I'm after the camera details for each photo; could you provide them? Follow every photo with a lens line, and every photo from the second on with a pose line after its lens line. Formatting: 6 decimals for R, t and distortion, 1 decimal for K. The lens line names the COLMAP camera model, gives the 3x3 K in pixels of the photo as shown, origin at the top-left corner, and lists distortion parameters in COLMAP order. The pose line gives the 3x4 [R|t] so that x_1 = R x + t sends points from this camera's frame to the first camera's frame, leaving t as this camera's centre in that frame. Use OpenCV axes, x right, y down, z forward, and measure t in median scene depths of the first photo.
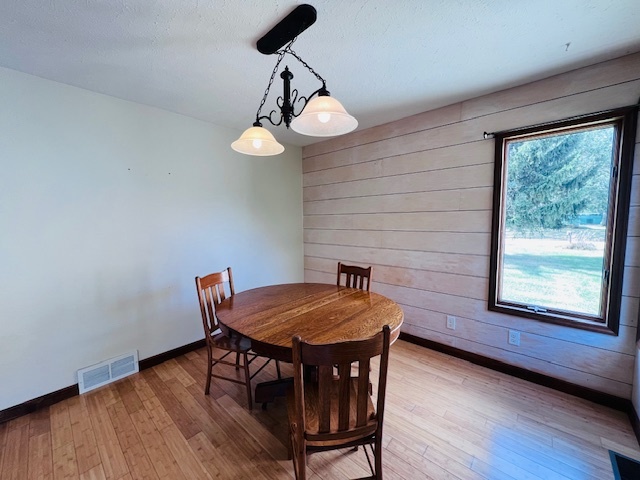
lens RADIAL K [[257.0, 0, 321.2], [0, 257.0, 244.2], [0, 0, 1]] dist [0.004047, 0.000608]
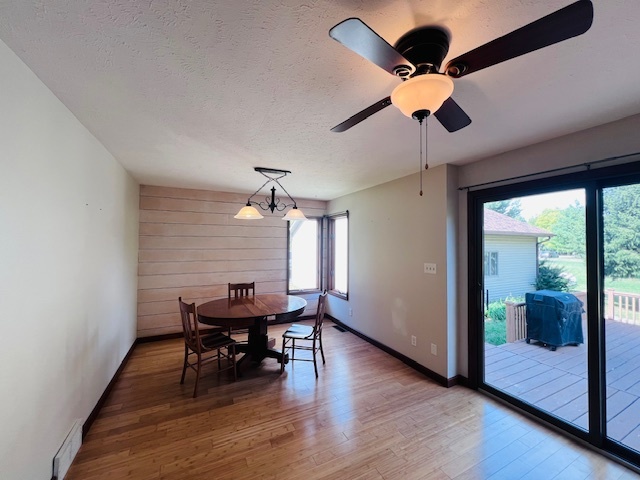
lens RADIAL K [[257.0, 0, 319.0], [0, 257.0, 240.4], [0, 0, 1]] dist [0.004047, 0.000608]
pose [[0.380341, 0.028727, 0.924400, -1.159978], [0.074085, 0.995359, -0.061414, -0.045033], [-0.921874, 0.091843, 0.376448, -0.074347]]
